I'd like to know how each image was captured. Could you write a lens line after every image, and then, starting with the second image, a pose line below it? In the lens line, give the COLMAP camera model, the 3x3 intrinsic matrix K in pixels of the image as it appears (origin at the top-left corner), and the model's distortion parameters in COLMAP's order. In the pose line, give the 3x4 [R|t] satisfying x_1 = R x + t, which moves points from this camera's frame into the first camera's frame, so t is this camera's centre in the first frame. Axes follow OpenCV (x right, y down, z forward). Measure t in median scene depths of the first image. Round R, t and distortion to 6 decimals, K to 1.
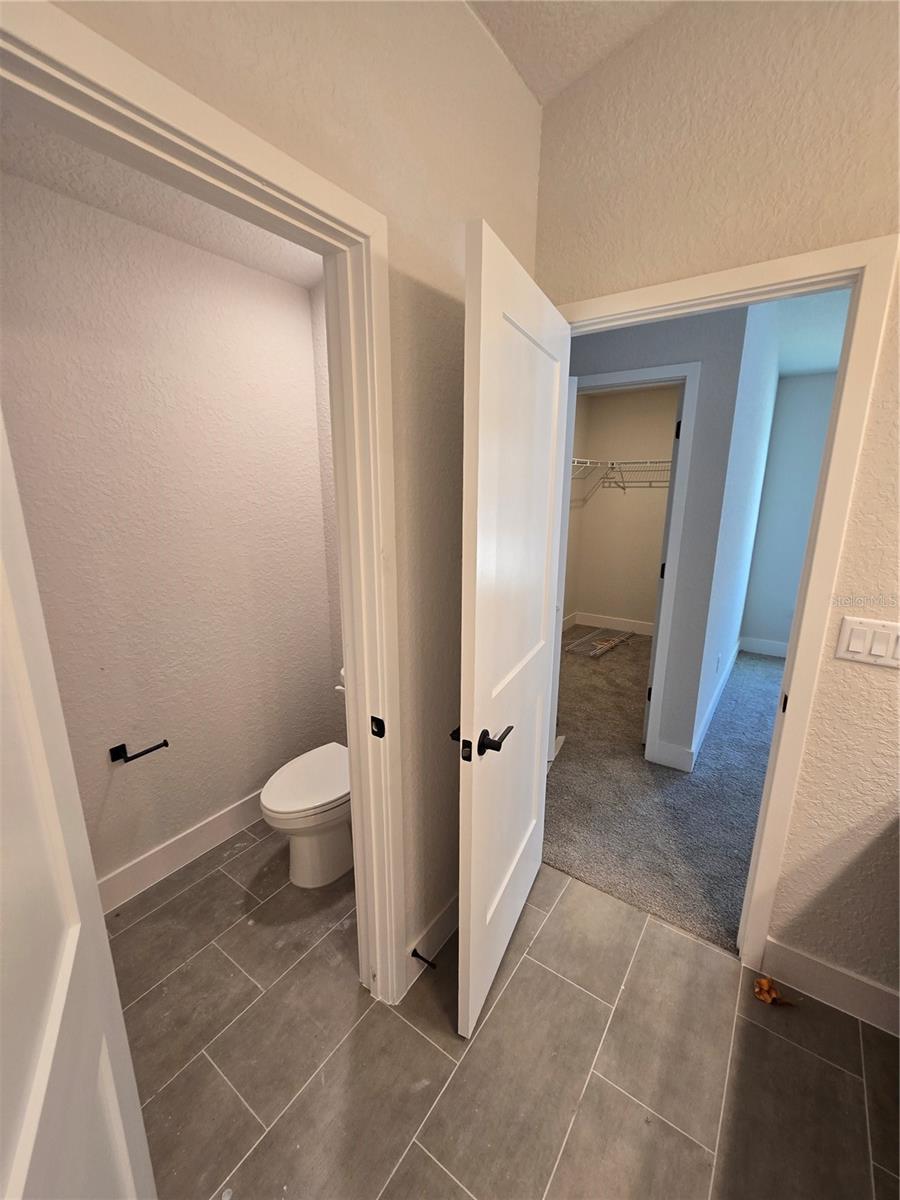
lens RADIAL K [[493.5, 0, 449.9], [0, 493.5, 603.6], [0, 0, 1]] dist [0.001229, -0.000166]
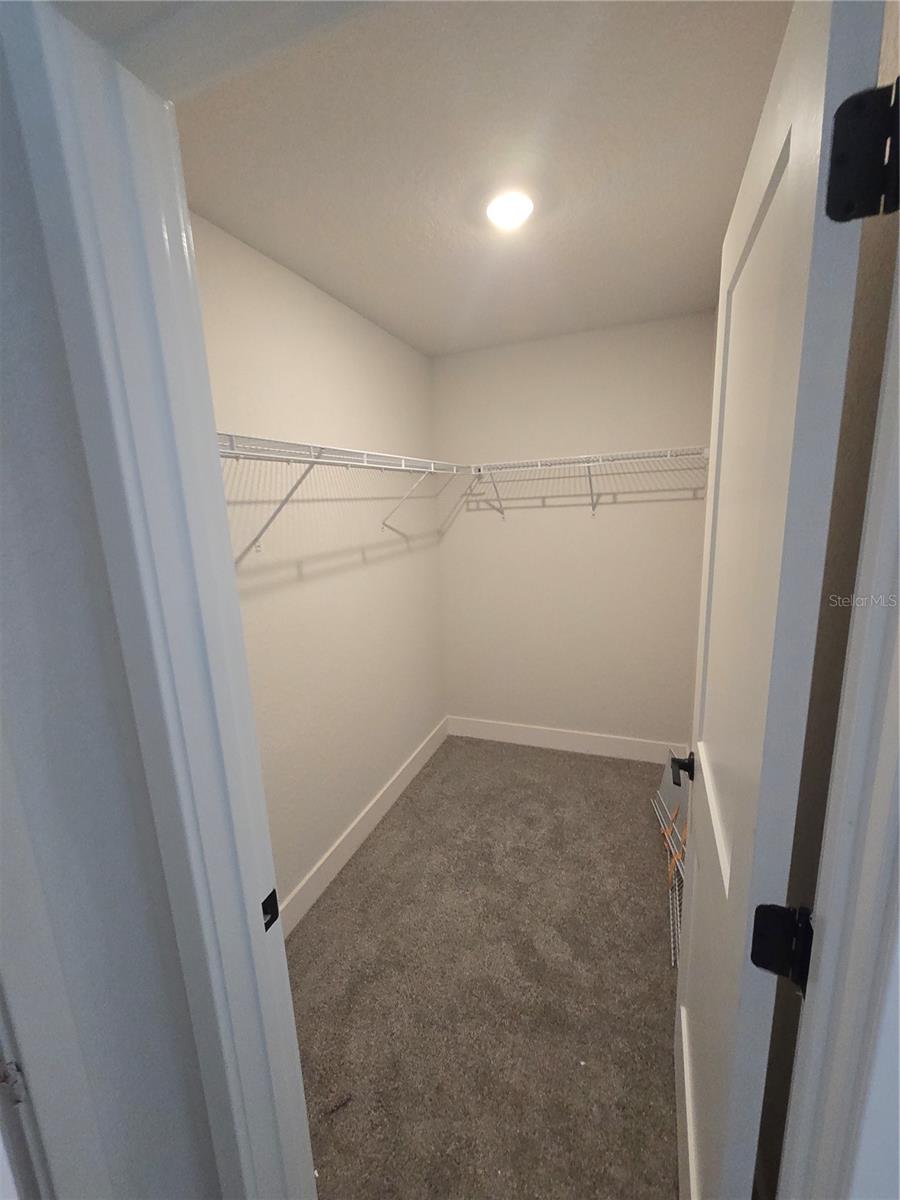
lens RADIAL K [[493.5, 0, 448.8], [0, 493.5, 607.7], [0, 0, 1]] dist [0.001229, -0.000166]
pose [[0.968555, -0.094557, 0.230130, 0.146777], [0.101477, 0.994668, -0.018396, -0.114772], [-0.227164, 0.041170, 0.972986, 0.450400]]
